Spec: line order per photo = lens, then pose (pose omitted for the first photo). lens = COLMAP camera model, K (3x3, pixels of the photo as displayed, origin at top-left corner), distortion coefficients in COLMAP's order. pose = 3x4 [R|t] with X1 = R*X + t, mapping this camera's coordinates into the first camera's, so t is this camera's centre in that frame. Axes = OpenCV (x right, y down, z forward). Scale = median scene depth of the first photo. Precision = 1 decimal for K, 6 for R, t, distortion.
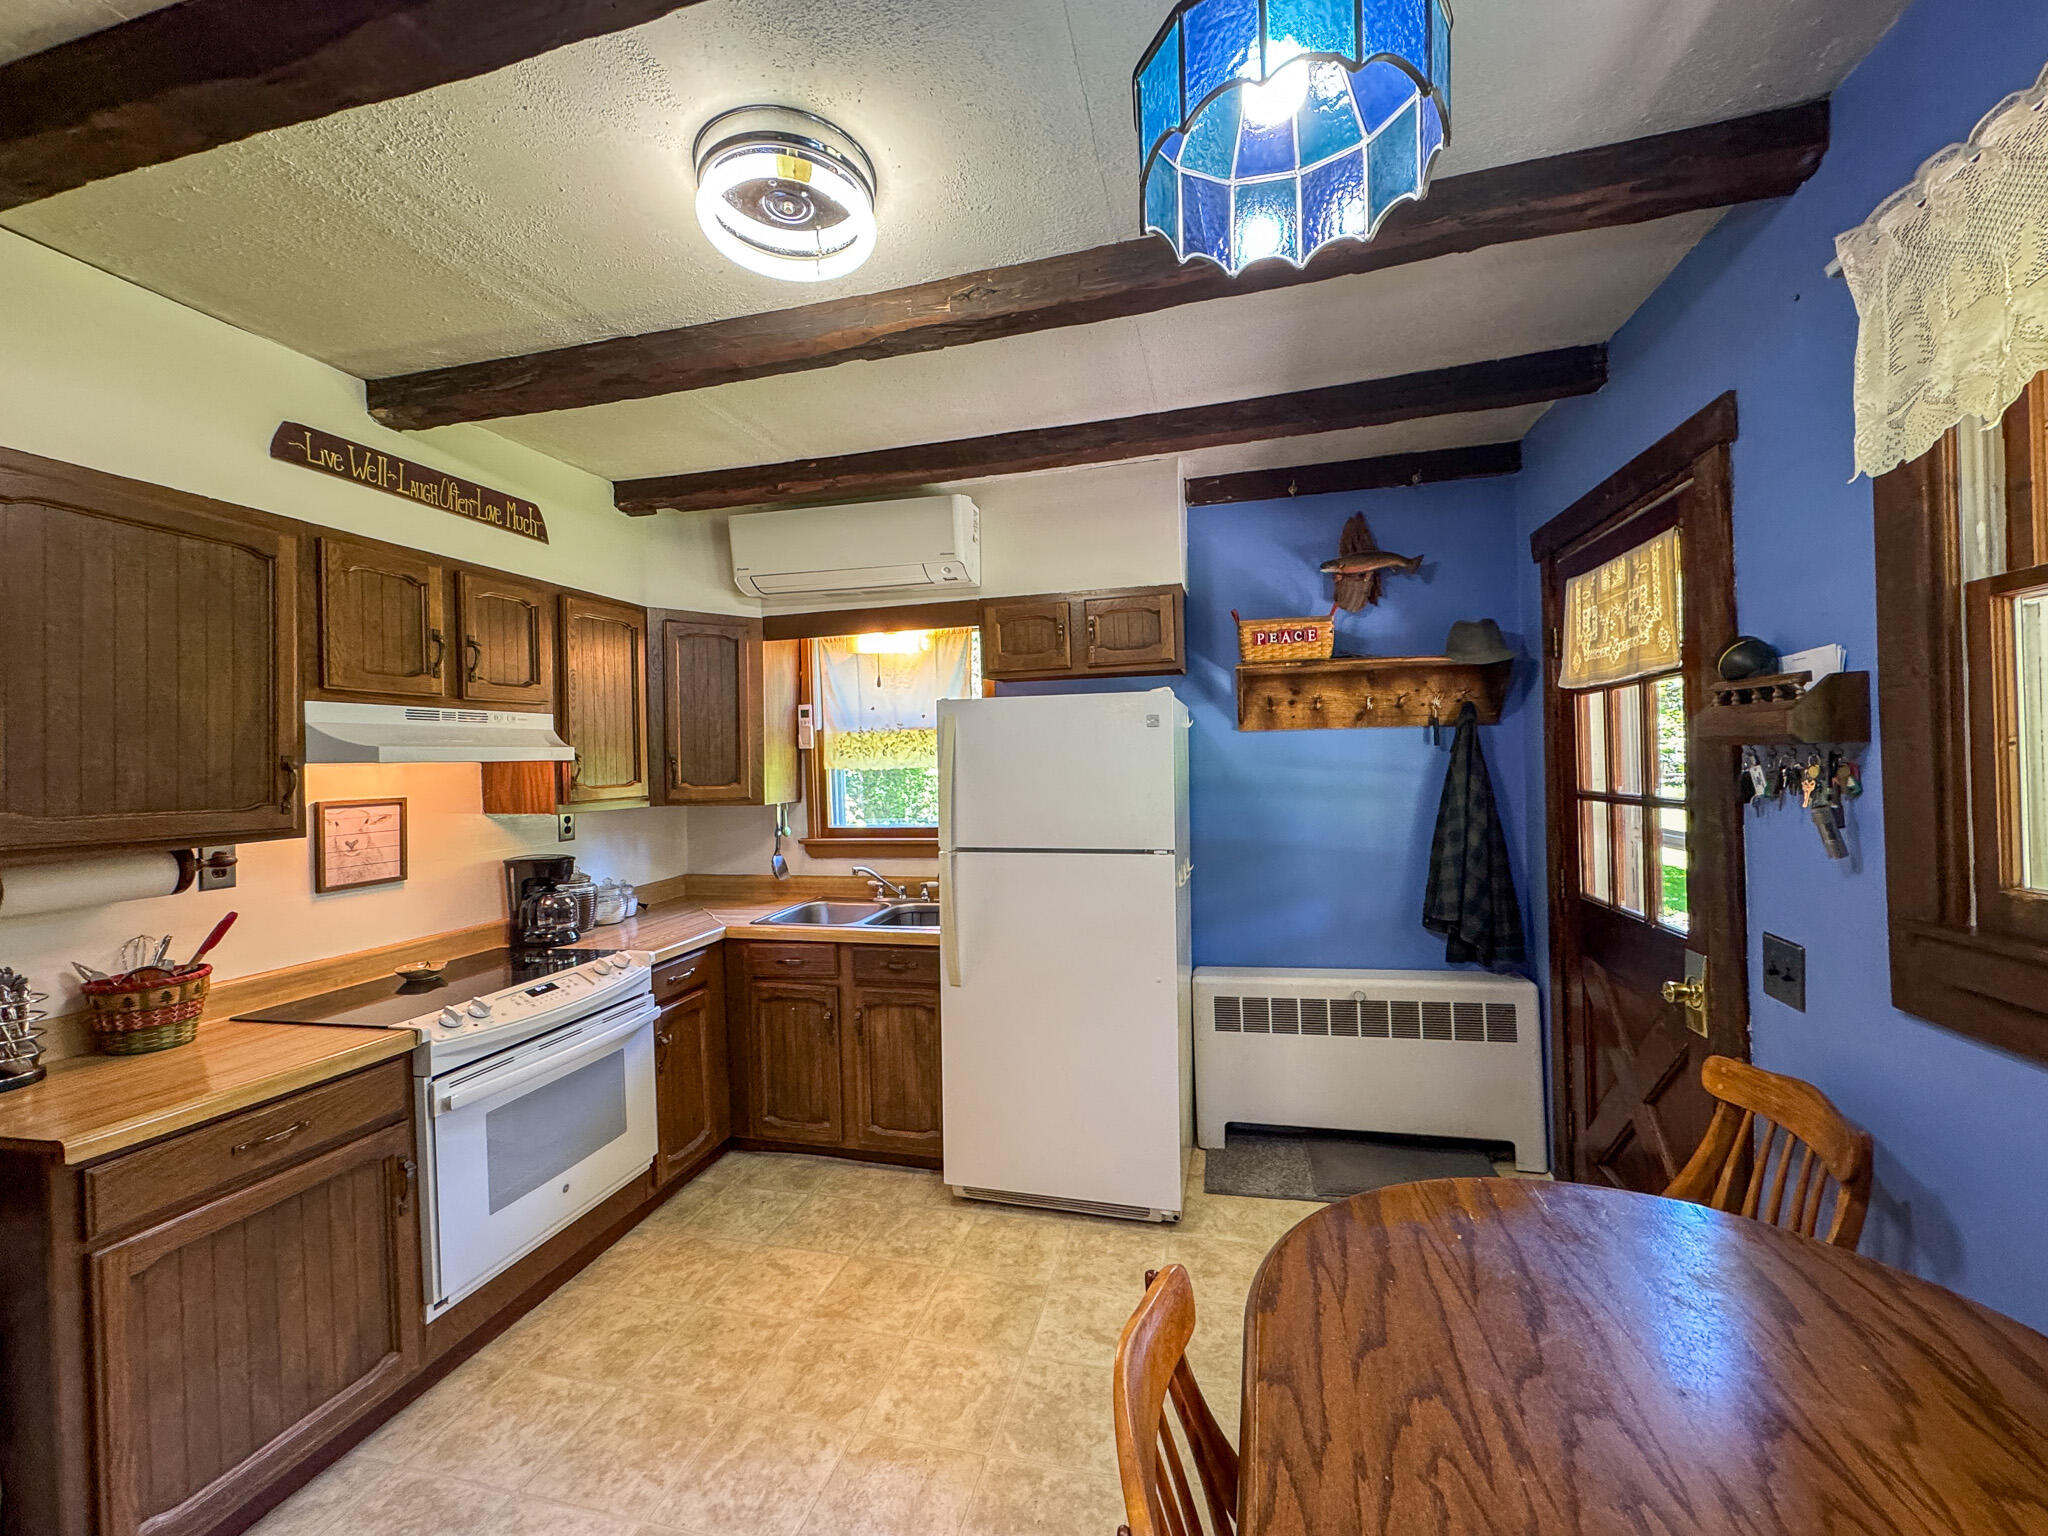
lens RADIAL K [[835.8, 0, 1024.0], [0, 835.8, 768.0], [0, 0, 1]] dist [-0.001043, 0.000302]
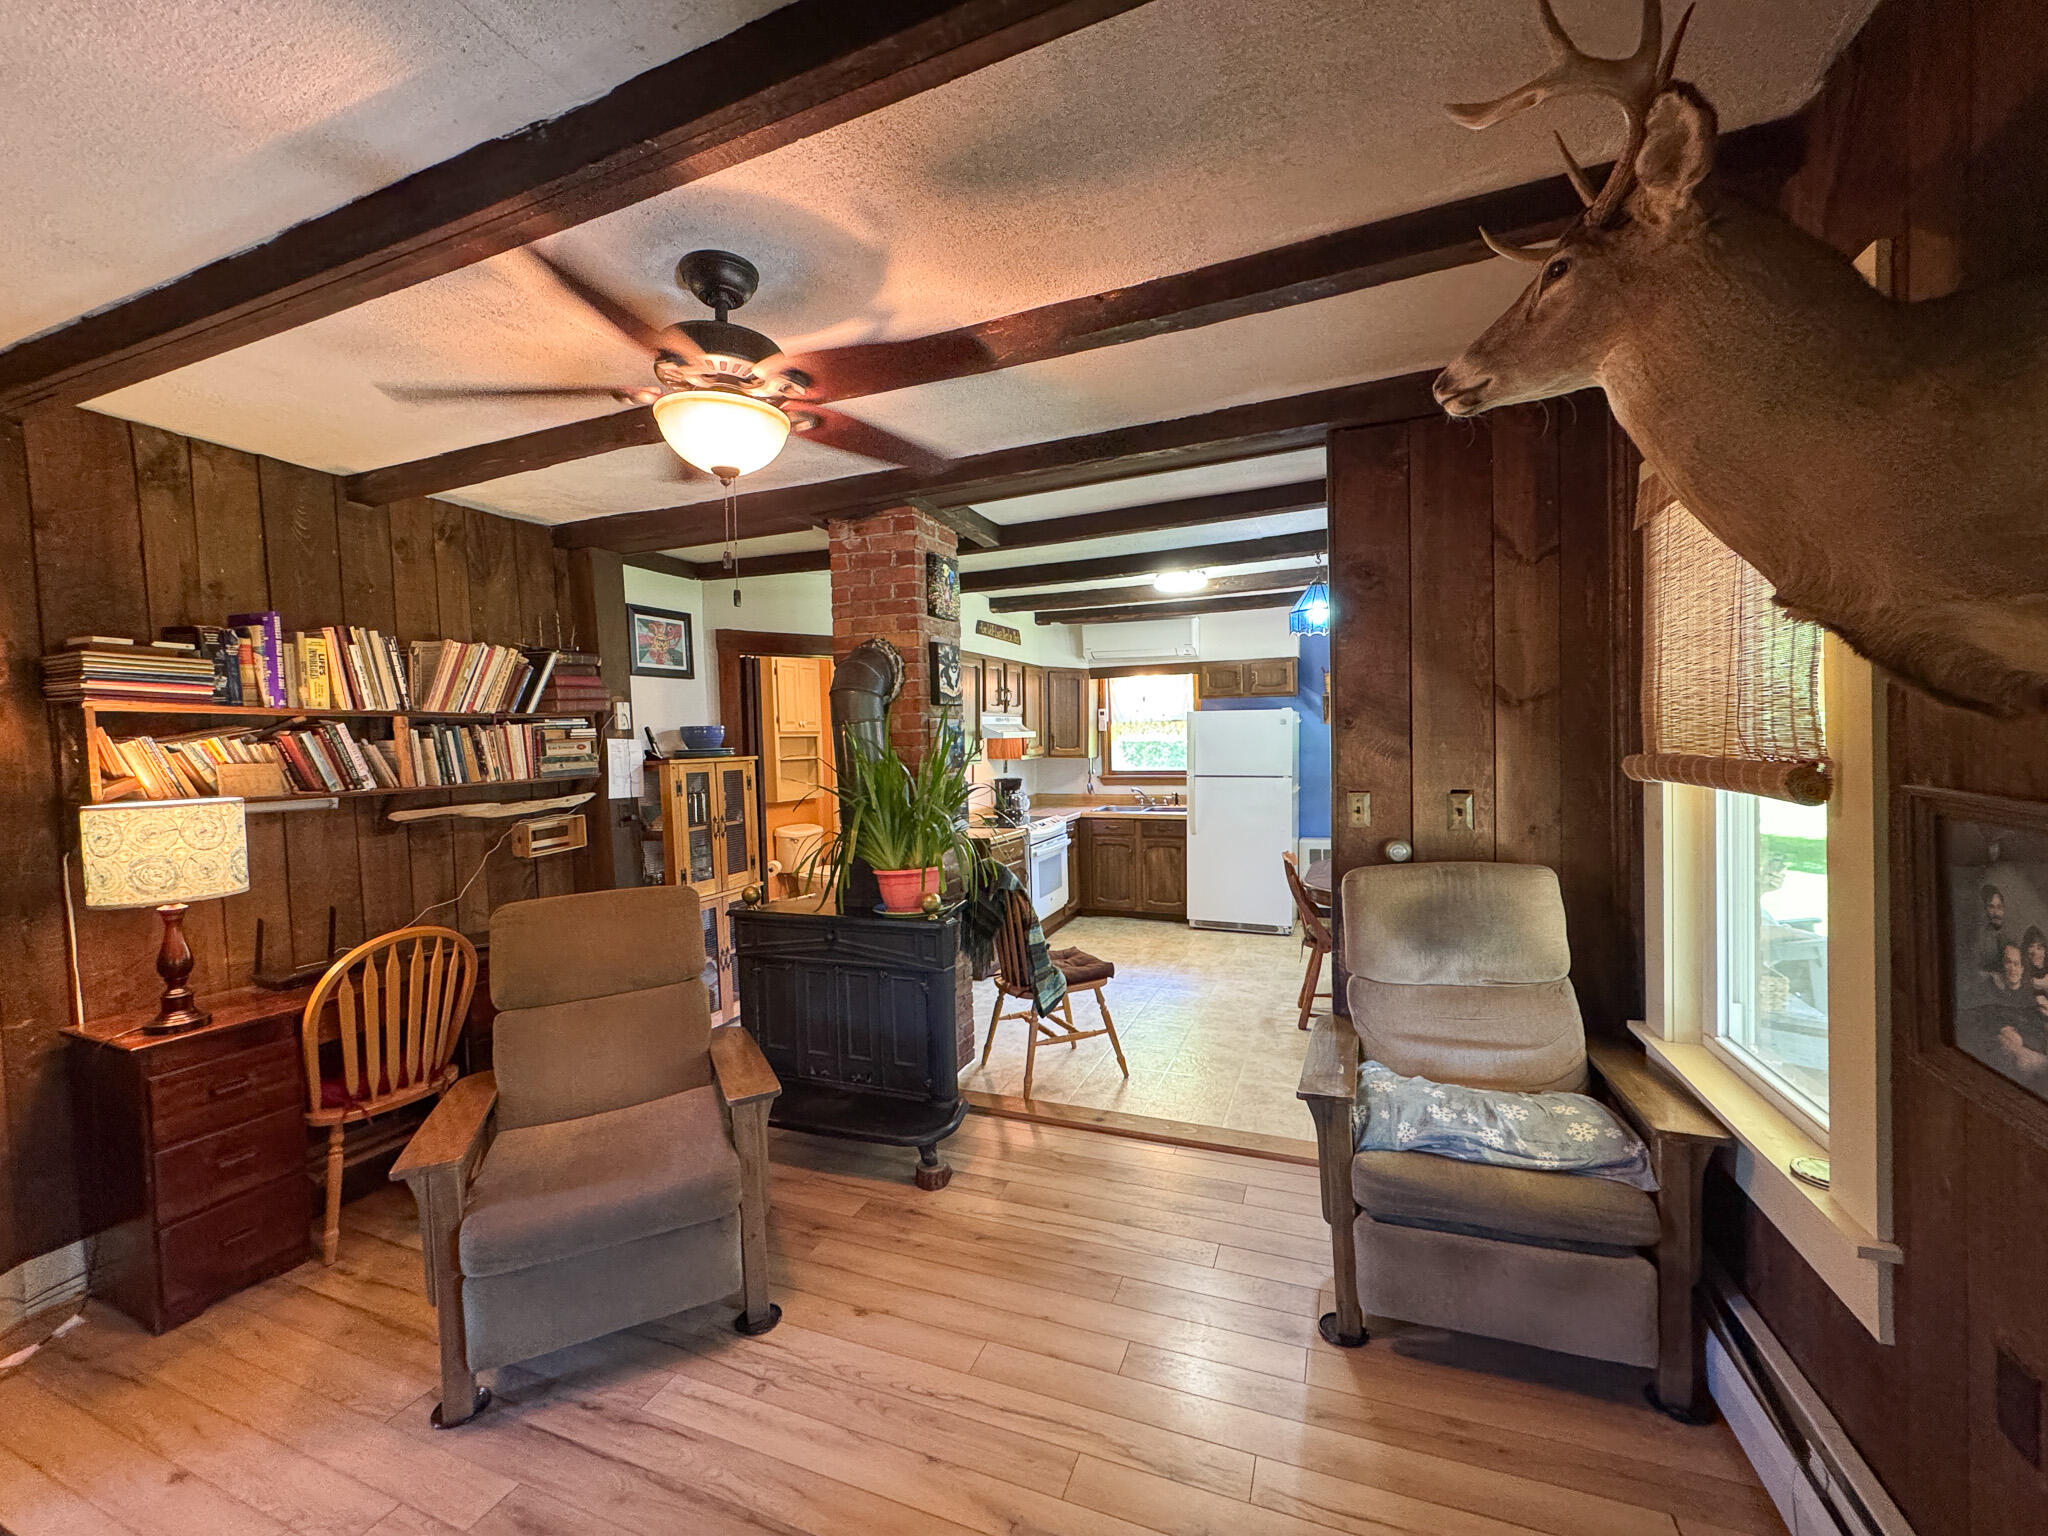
lens RADIAL K [[818.1, 0, 1025.6], [0, 818.1, 766.8], [0, 0, 1]] dist [-0.003160, 0.000737]
pose [[0.991469, 0.011623, -0.129822, -0.241278], [-0.007279, 0.999399, 0.033886, -0.002179], [0.130137, -0.032652, 0.990958, -1.260982]]
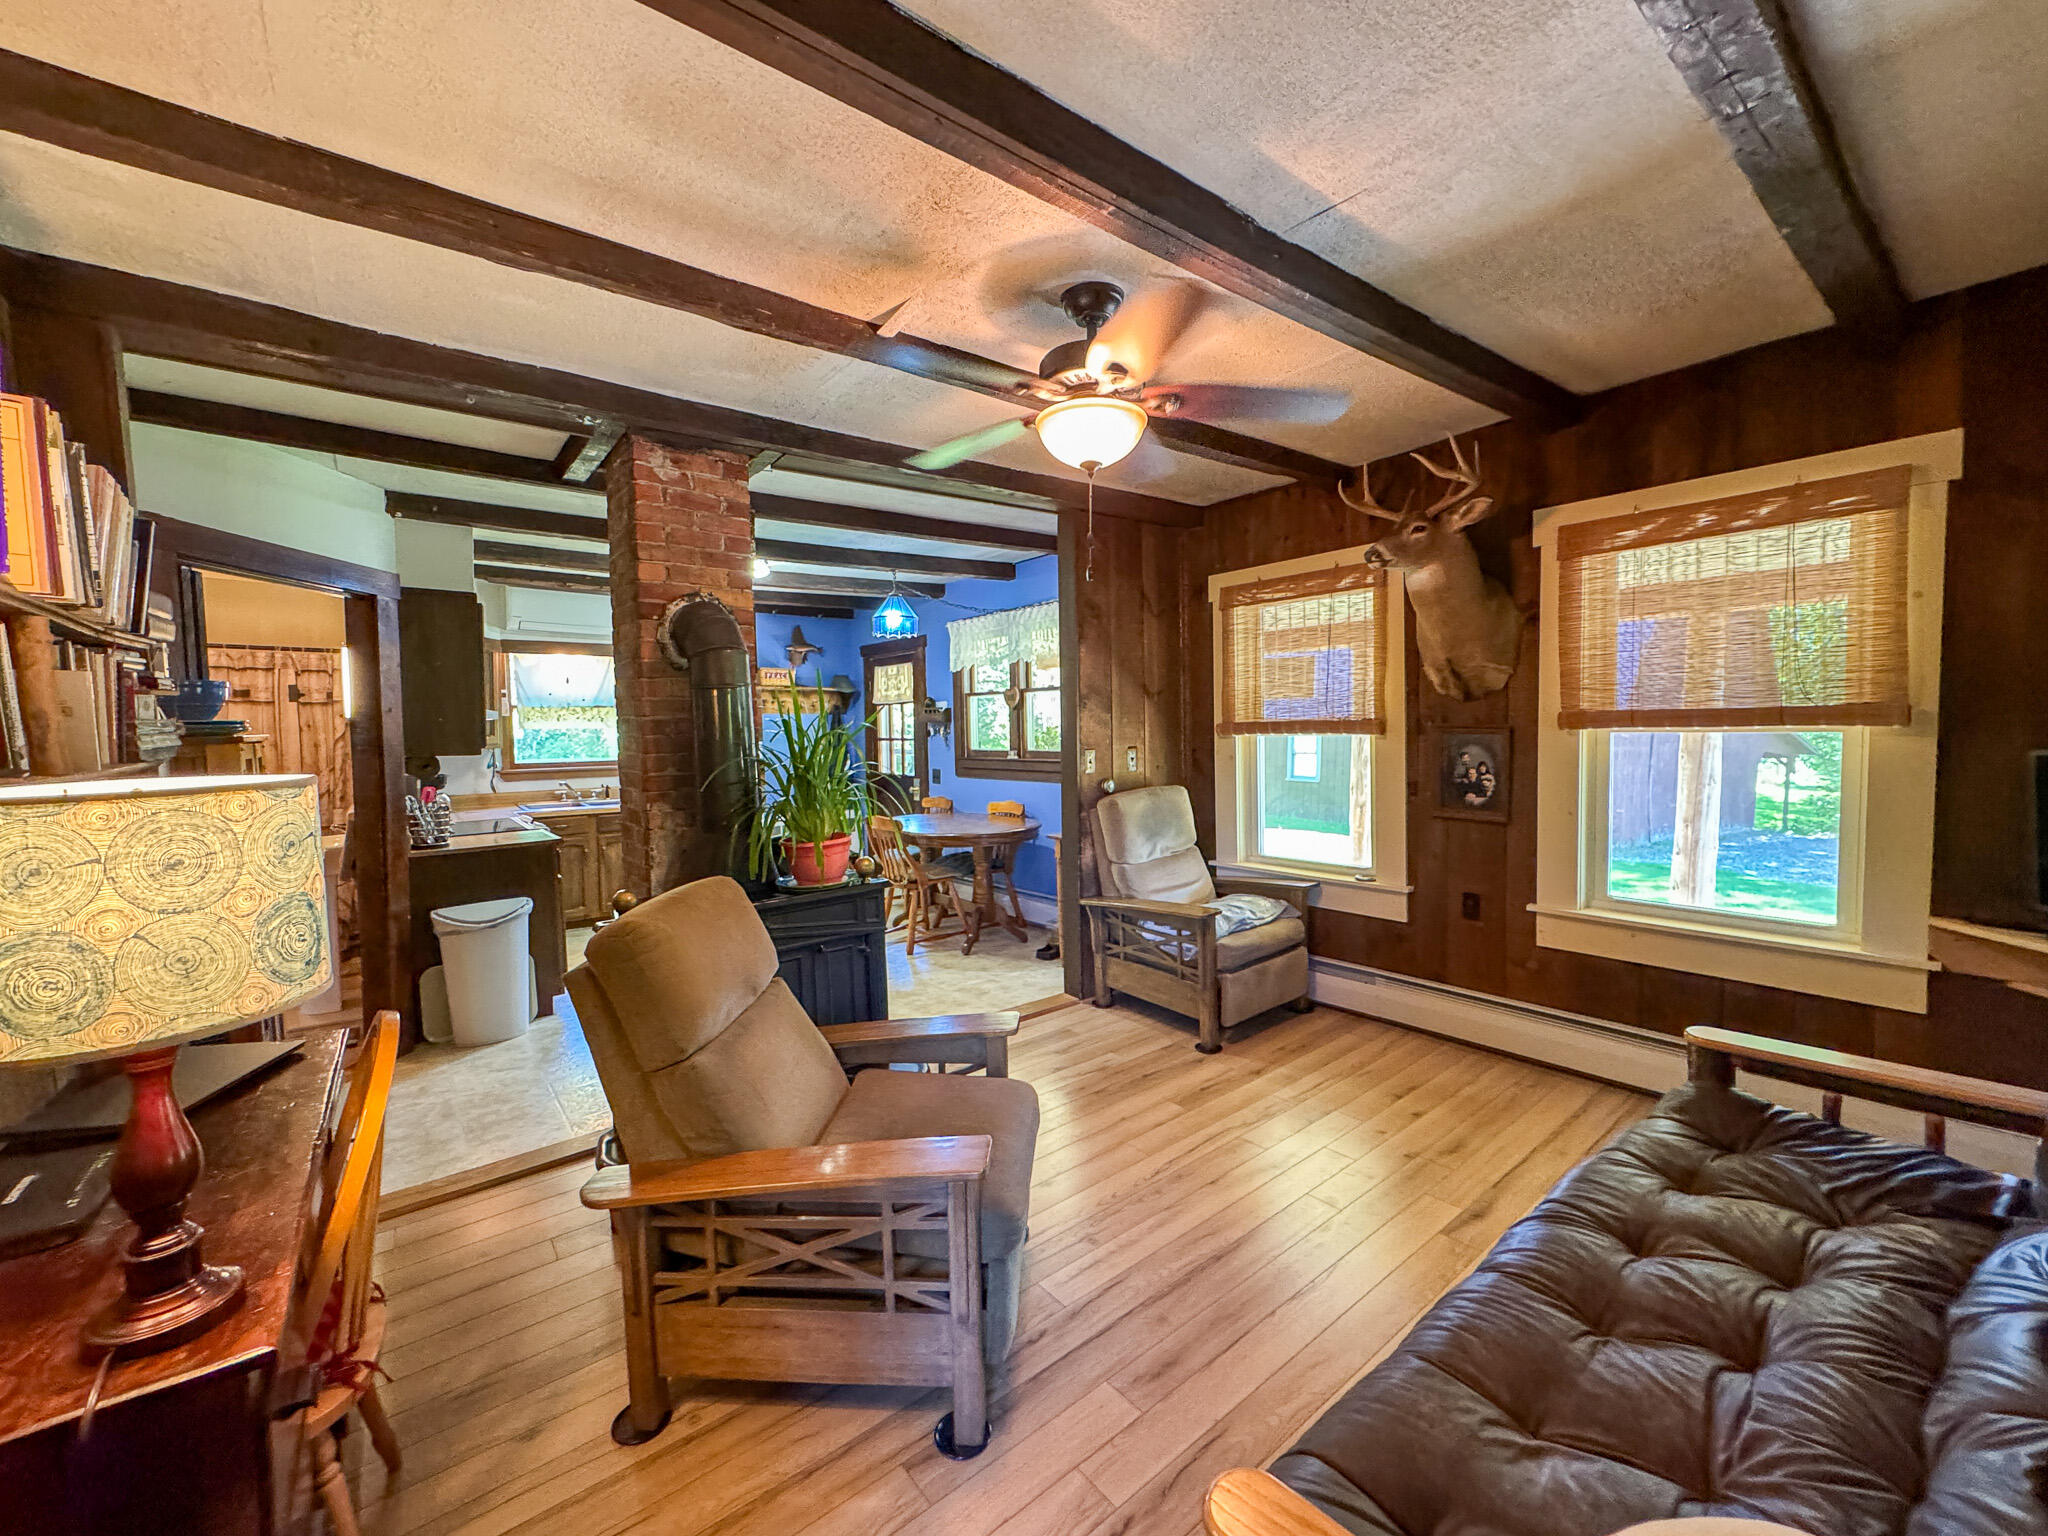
lens RADIAL K [[818.1, 0, 1025.6], [0, 818.1, 766.8], [0, 0, 1]] dist [-0.003160, 0.000737]
pose [[0.607729, -0.020927, 0.793868, -1.196036], [0.001214, 0.999676, 0.025423, 0.049692], [-0.794143, -0.014487, 0.607558, -1.066684]]
